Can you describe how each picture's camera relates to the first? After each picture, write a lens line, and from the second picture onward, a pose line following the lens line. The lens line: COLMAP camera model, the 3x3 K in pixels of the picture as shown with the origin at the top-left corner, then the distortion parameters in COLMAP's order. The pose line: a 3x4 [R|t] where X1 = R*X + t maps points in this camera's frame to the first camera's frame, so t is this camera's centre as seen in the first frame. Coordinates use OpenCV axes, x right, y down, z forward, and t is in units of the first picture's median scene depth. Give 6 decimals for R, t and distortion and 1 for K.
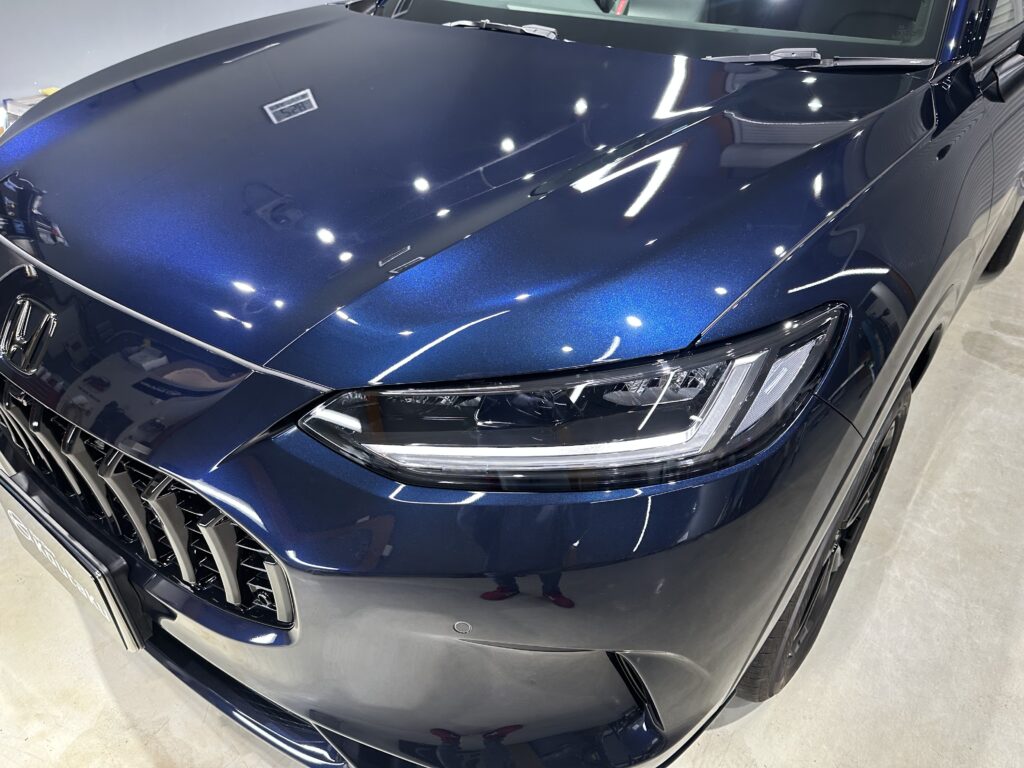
lens RADIAL K [[701.7, 0, 514.9], [0, 701.7, 390.4], [0, 0, 1]] dist [-0.004319, -0.004182]
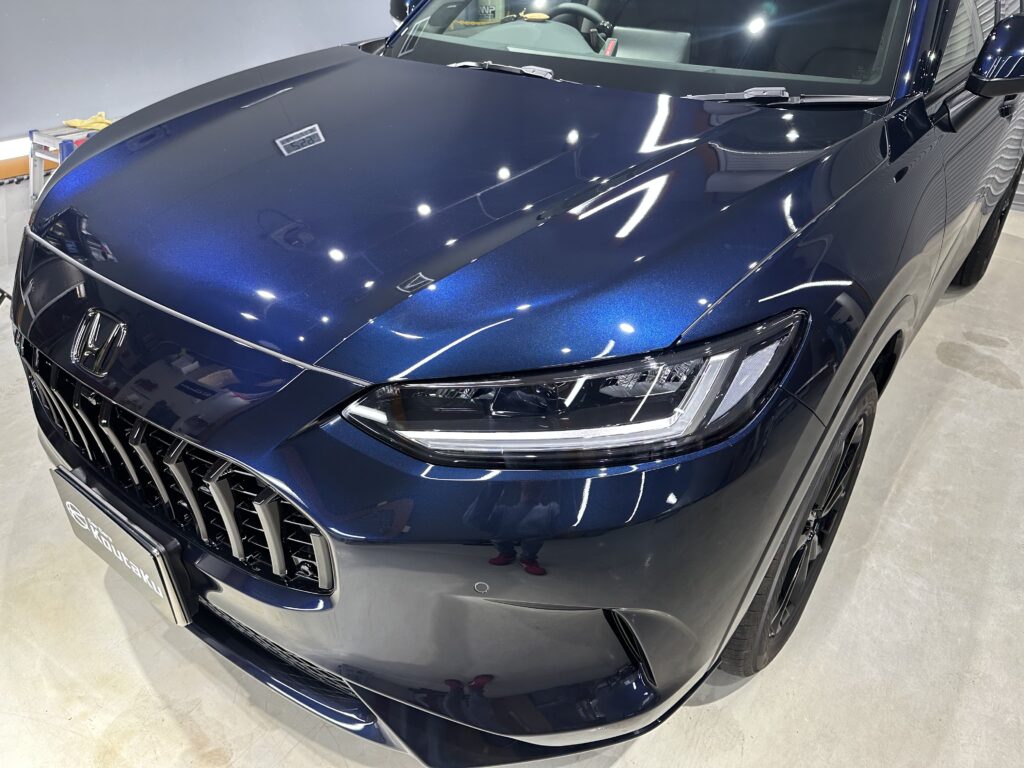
lens RADIAL K [[700.1, 0, 512.0], [0, 700.1, 384.0], [0, 0, 1]] dist [-0.001587, -0.002464]
pose [[0.999964, -0.007211, 0.004452, -0.015180], [0.007364, 0.999344, -0.035454, 0.023032], [-0.004193, 0.035486, 0.999361, -0.099965]]
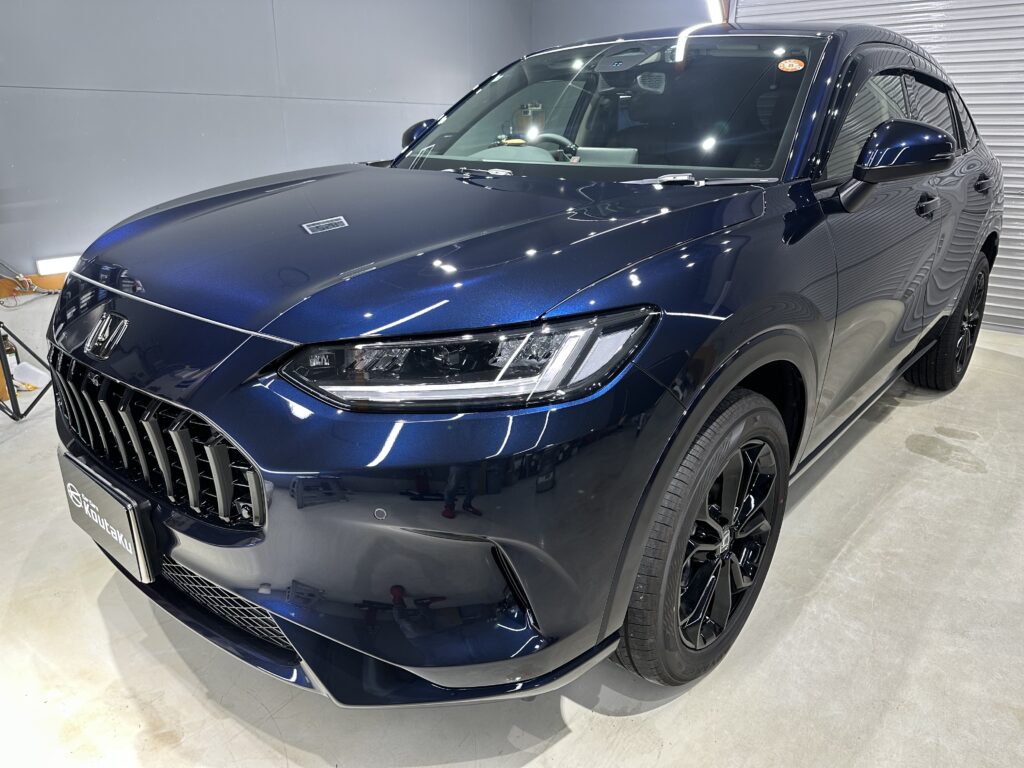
lens RADIAL K [[699.7, 0, 515.8], [0, 699.7, 398.1], [0, 0, 1]] dist [0.002536, -0.004610]
pose [[0.998634, 0.006929, -0.051791, 0.154515], [-0.018579, 0.973484, -0.227999, 0.242594], [0.048838, 0.228650, 0.972283, -0.231967]]
